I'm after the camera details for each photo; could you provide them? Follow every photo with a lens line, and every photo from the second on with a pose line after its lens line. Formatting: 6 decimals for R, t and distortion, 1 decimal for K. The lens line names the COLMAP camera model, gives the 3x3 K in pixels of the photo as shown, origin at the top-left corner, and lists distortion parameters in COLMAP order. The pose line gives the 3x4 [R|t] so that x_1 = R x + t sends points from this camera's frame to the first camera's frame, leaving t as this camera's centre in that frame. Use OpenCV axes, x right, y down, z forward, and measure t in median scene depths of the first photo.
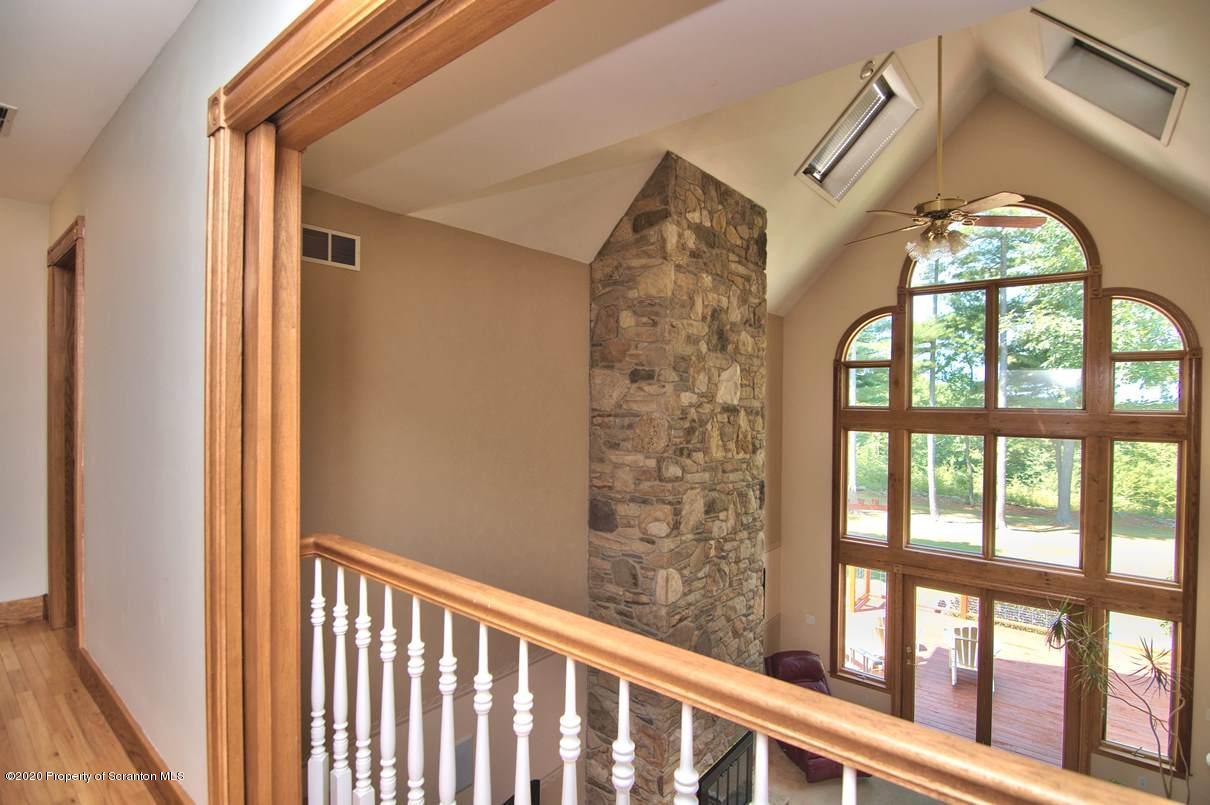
lens RADIAL K [[585.2, 0, 604.6], [0, 585.2, 401.7], [0, 0, 1]] dist [-0.010655, -0.008009]
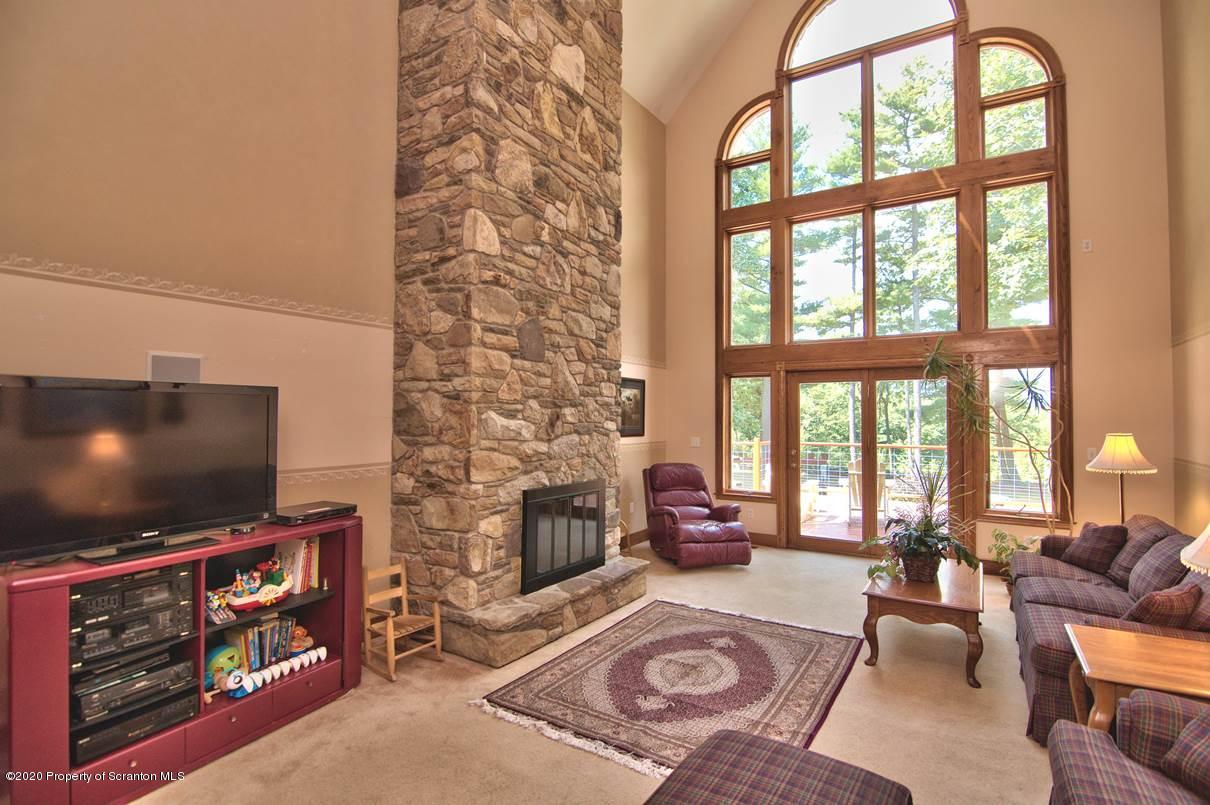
lens RADIAL K [[585.2, 0, 609.9], [0, 585.2, 407.0], [0, 0, 1]] dist [-0.010655, -0.008009]
pose [[0.994633, -0.003301, 0.103410, 0.158971], [0.005924, 0.999668, -0.025064, 0.447091], [-0.103293, 0.025542, 0.994323, 0.115681]]
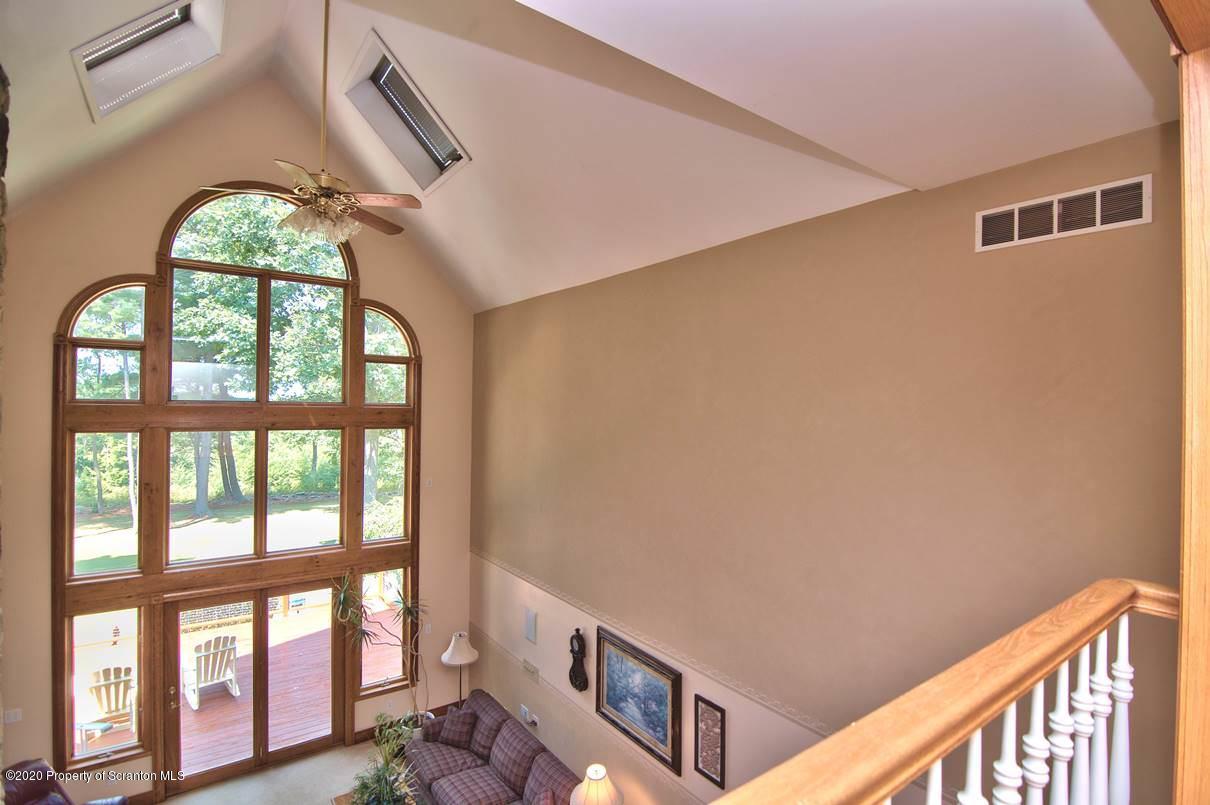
lens RADIAL K [[585.2, 0, 612.5], [0, 585.2, 403.6], [0, 0, 1]] dist [-0.010655, -0.008009]
pose [[0.241470, -0.003752, 0.970401, -0.150936], [-0.007670, 0.999954, 0.005775, 0.005045], [-0.970378, -0.008838, 0.241430, 0.222409]]
